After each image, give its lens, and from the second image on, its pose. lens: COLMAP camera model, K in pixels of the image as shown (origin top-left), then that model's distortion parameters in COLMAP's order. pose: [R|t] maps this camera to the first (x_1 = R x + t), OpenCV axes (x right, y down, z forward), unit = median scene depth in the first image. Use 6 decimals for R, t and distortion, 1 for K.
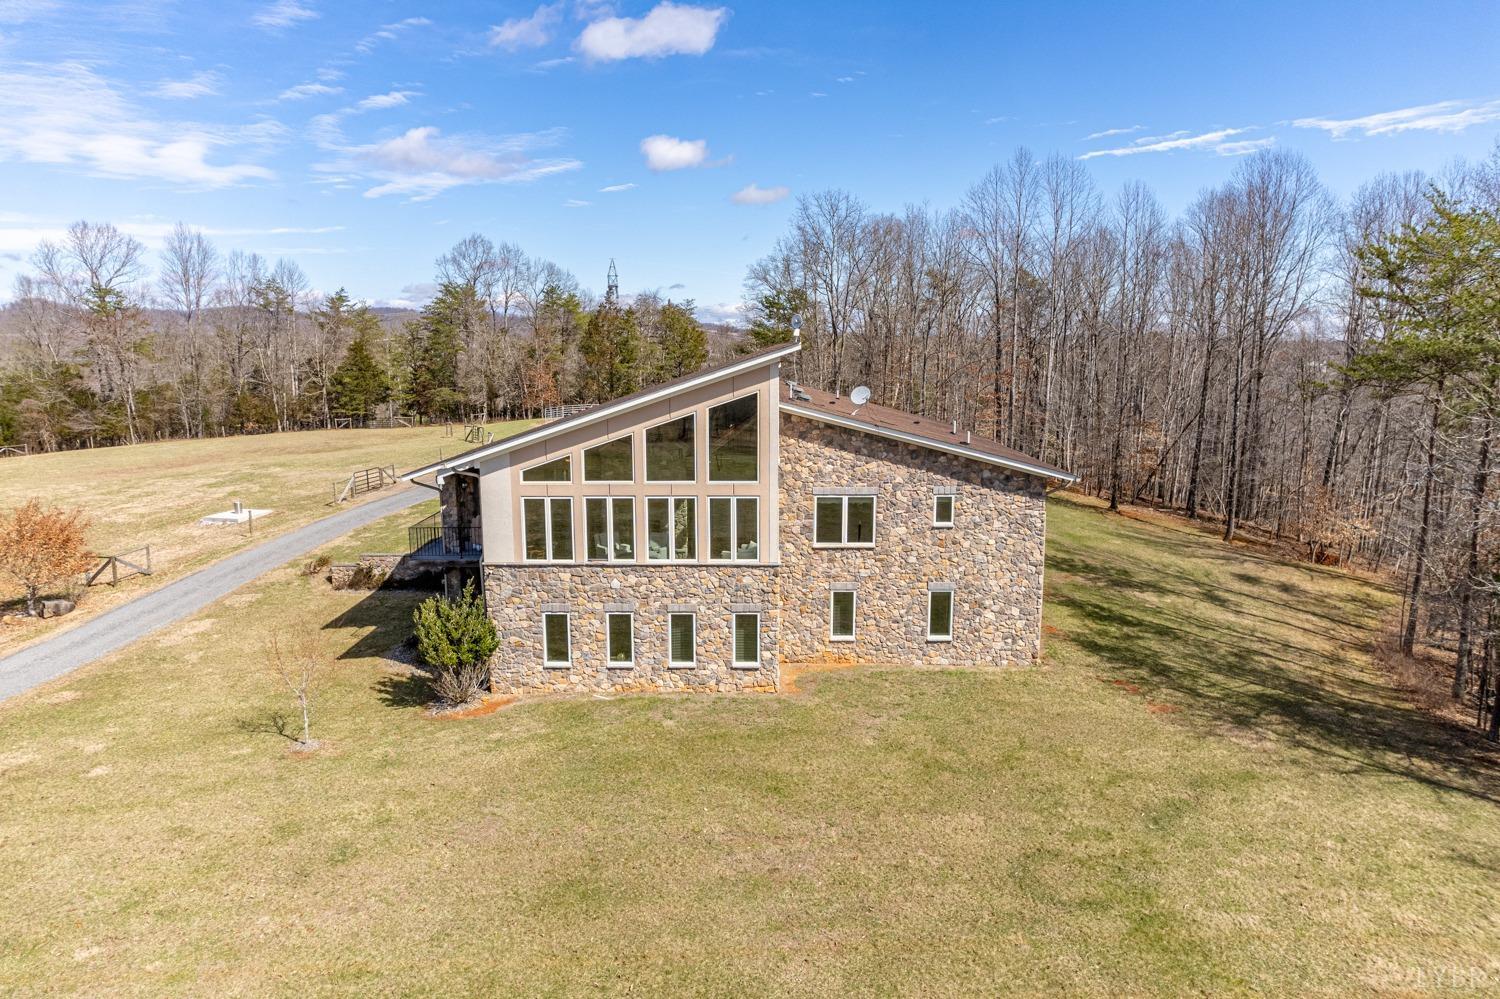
lens RADIAL K [[961.8, 0, 752.1], [0, 961.8, 500.3], [0, 0, 1]] dist [-0.081280, 0.074176]
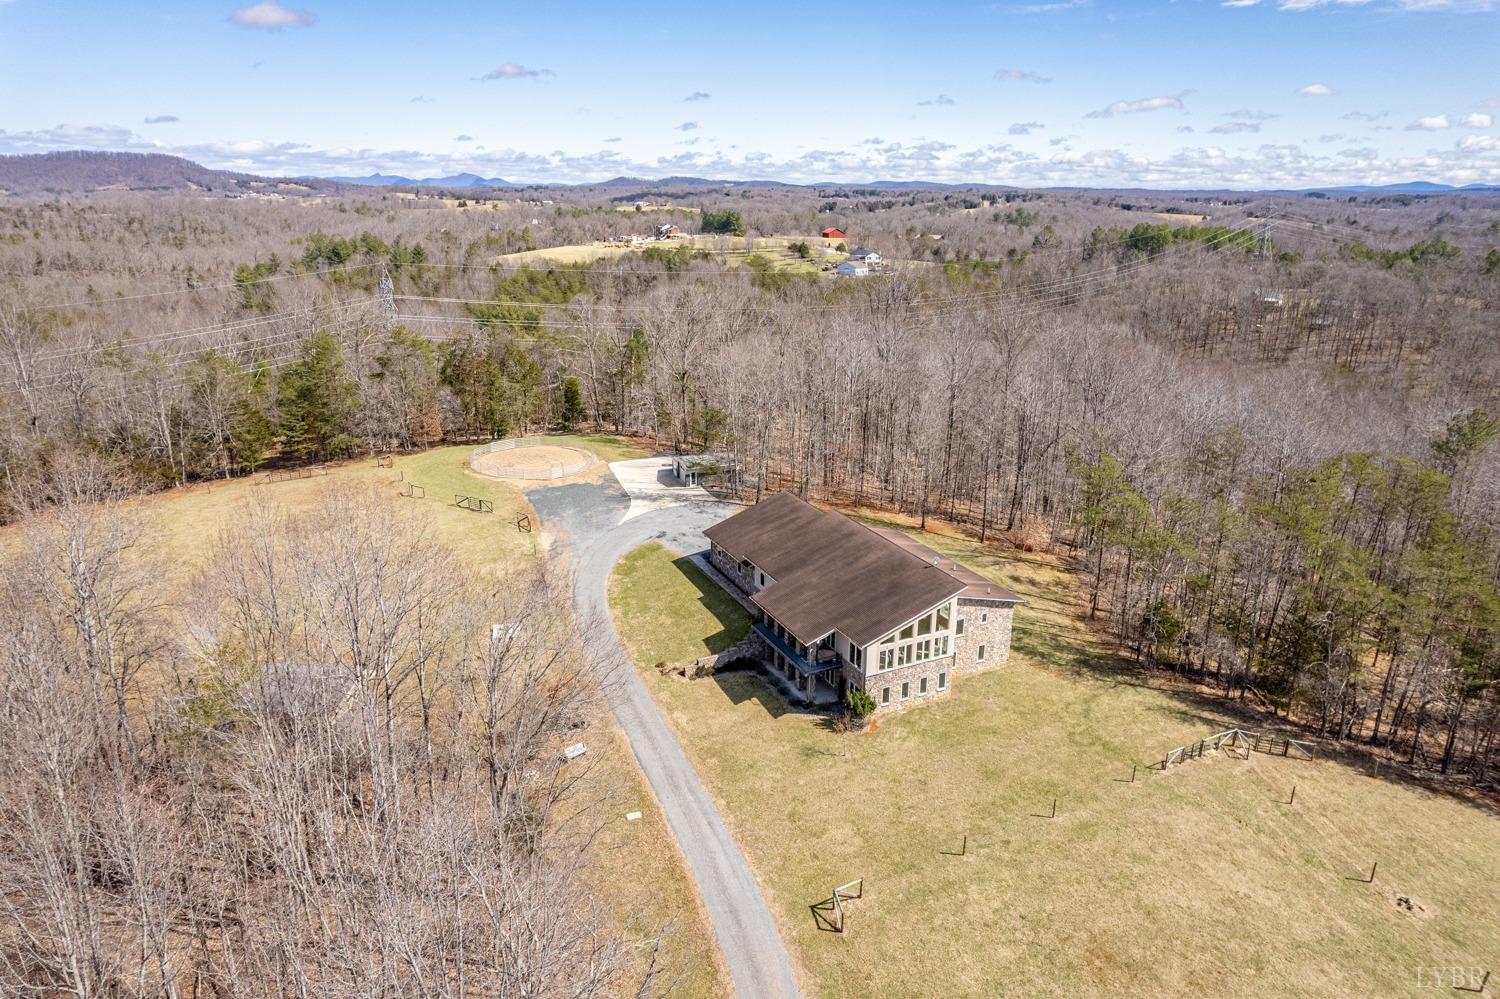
lens RADIAL K [[961.8, 0, 752.1], [0, 961.8, 500.3], [0, 0, 1]] dist [-0.081280, 0.074176]
pose [[0.898889, -0.134981, 0.416867, -1.598923], [0.068001, 0.982816, 0.171603, -0.893953], [-0.432867, -0.125905, 0.892622, -1.204222]]
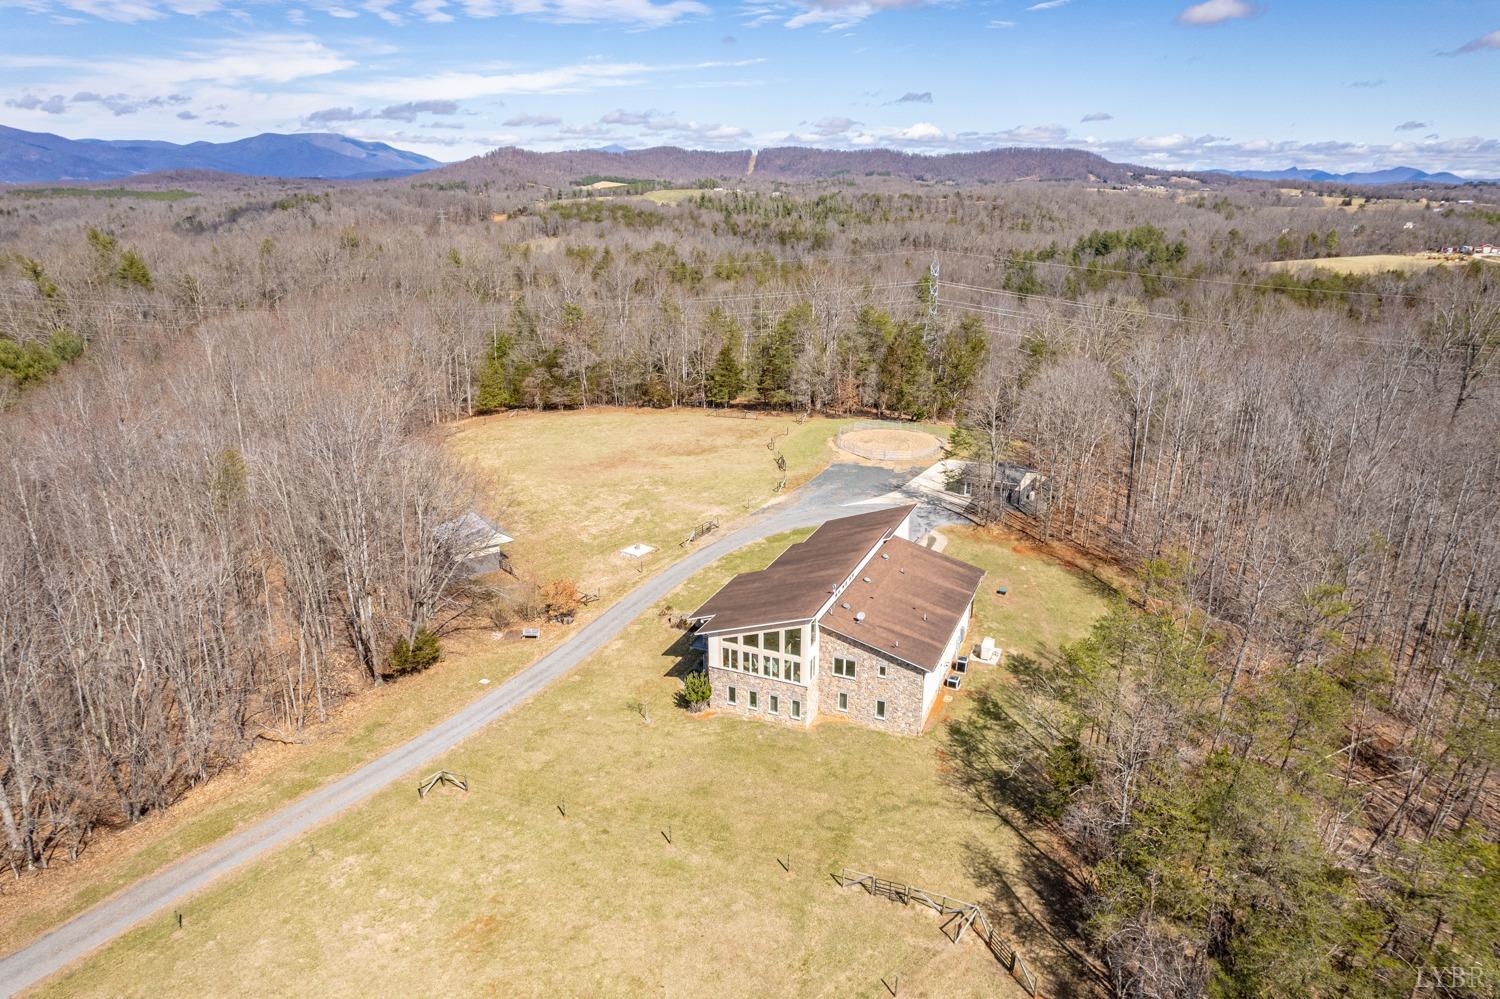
lens RADIAL K [[961.8, 0, 752.1], [0, 961.8, 500.3], [0, 0, 1]] dist [-0.081280, 0.074176]
pose [[0.919266, 0.125955, -0.372941, 0.800516], [-0.063272, 0.982386, 0.175825, -0.886114], [0.388518, -0.138034, 0.911044, -1.404771]]
